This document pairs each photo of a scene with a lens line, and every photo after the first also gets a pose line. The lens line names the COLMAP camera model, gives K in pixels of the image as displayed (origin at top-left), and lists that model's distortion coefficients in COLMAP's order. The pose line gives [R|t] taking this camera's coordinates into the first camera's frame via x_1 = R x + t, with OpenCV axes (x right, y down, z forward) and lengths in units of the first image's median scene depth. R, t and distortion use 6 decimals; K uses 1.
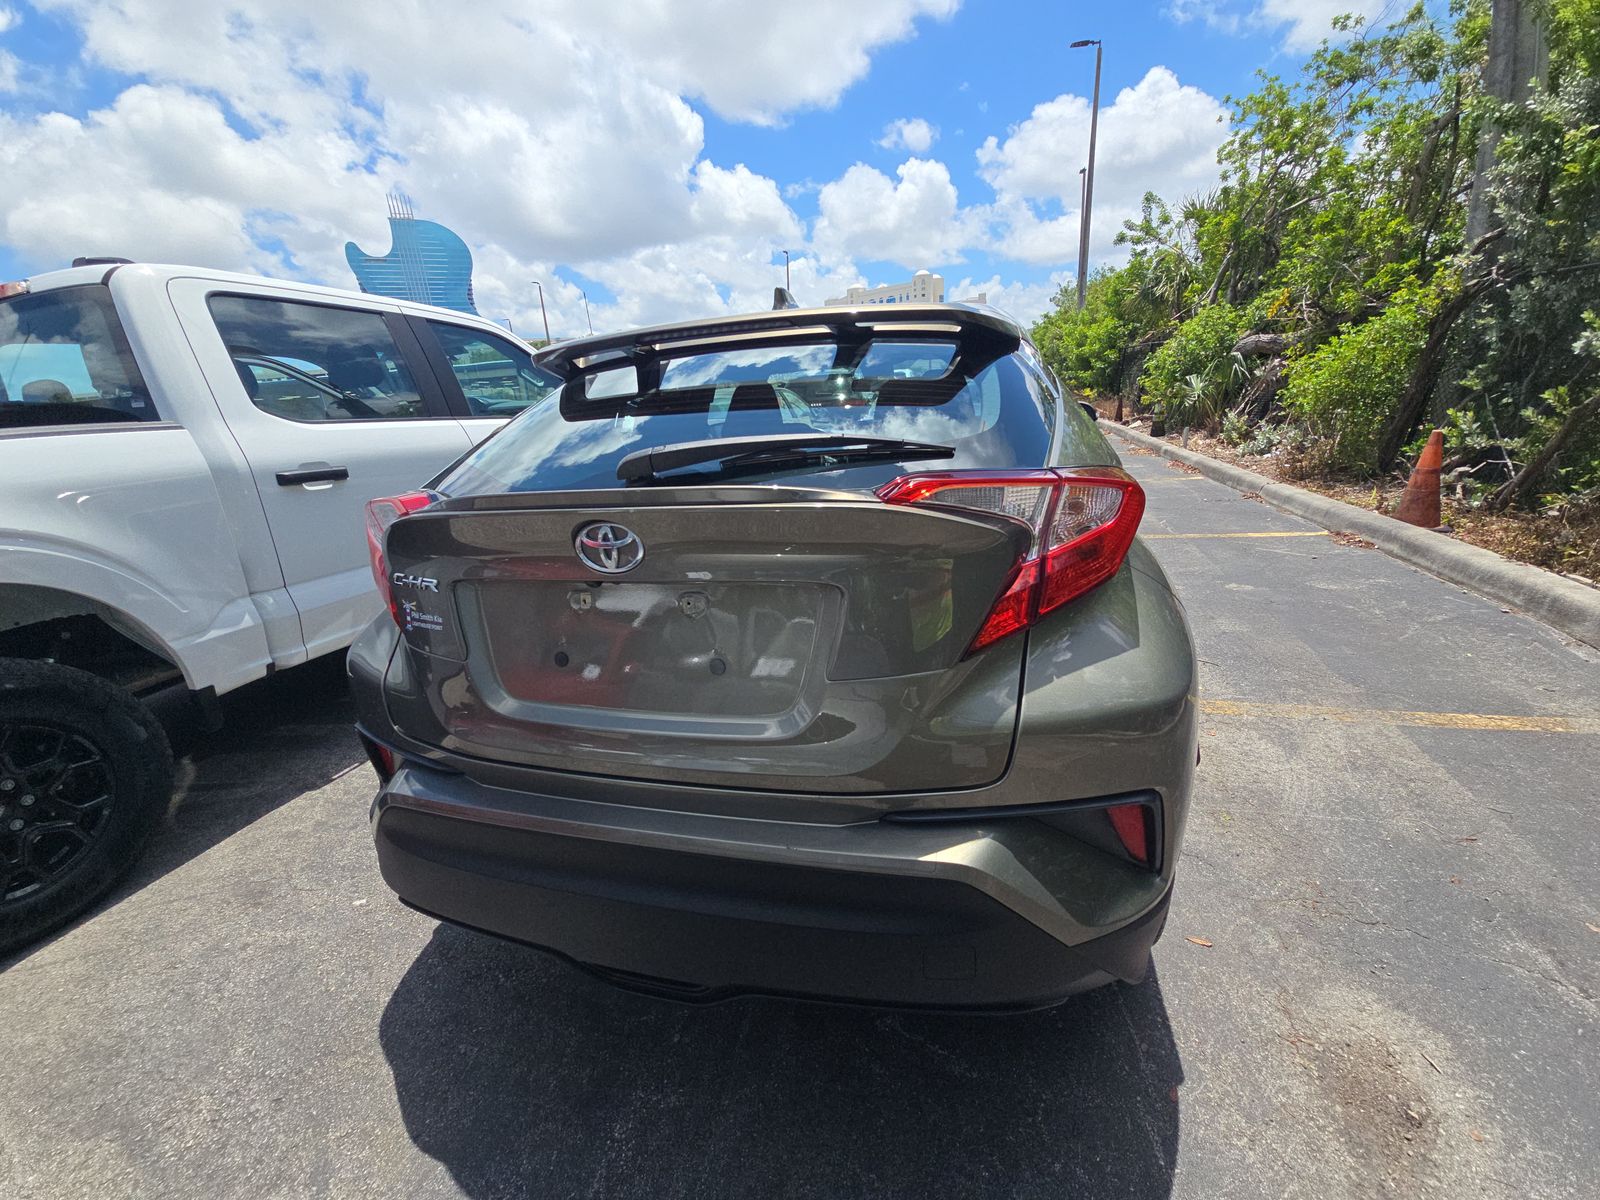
lens RADIAL K [[645.3, 0, 800.0], [0, 645.3, 600.0], [0, 0, 1]] dist [0.021006, -0.013950]
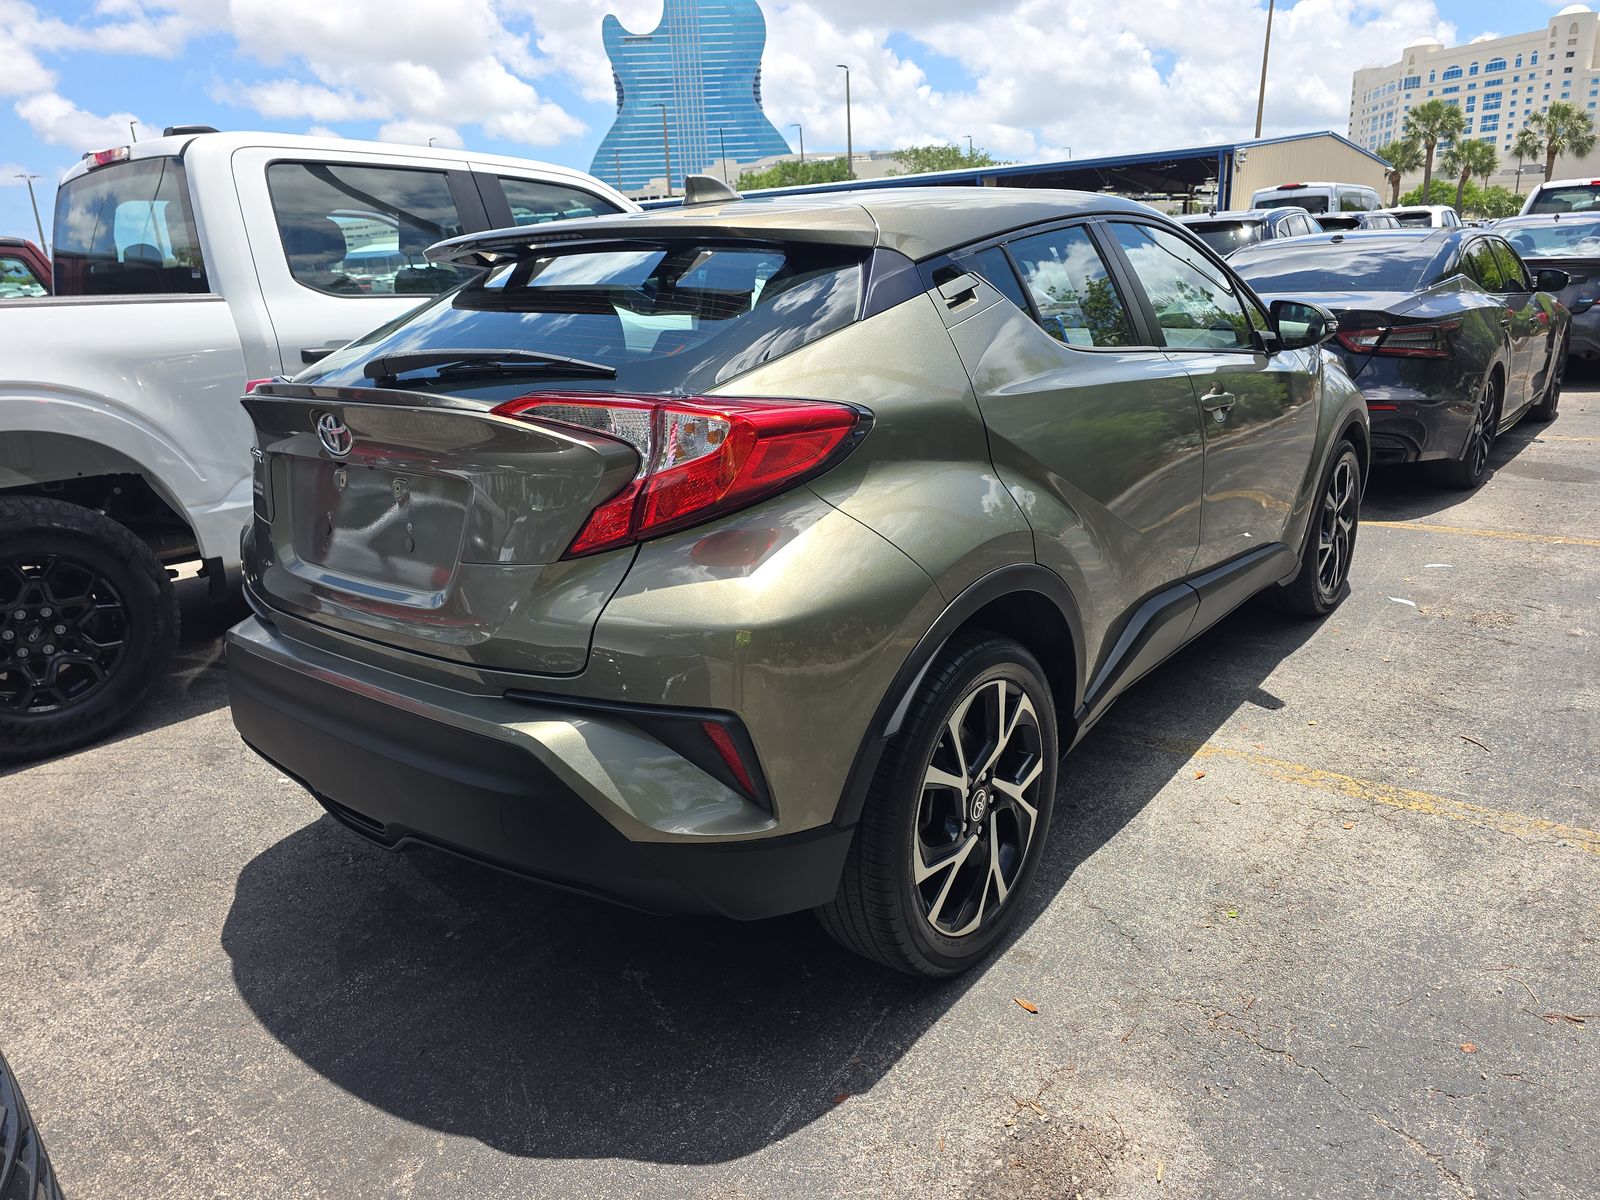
lens RADIAL K [[1078.5, 0, 800.0], [0, 1078.5, 600.0], [0, 0, 1]] dist [0.017465, 0.000300]
pose [[0.922978, 0.138105, -0.359220, 0.615768], [-0.133920, 0.990315, 0.036640, 0.017829], [0.360801, 0.014289, 0.932534, -0.278092]]
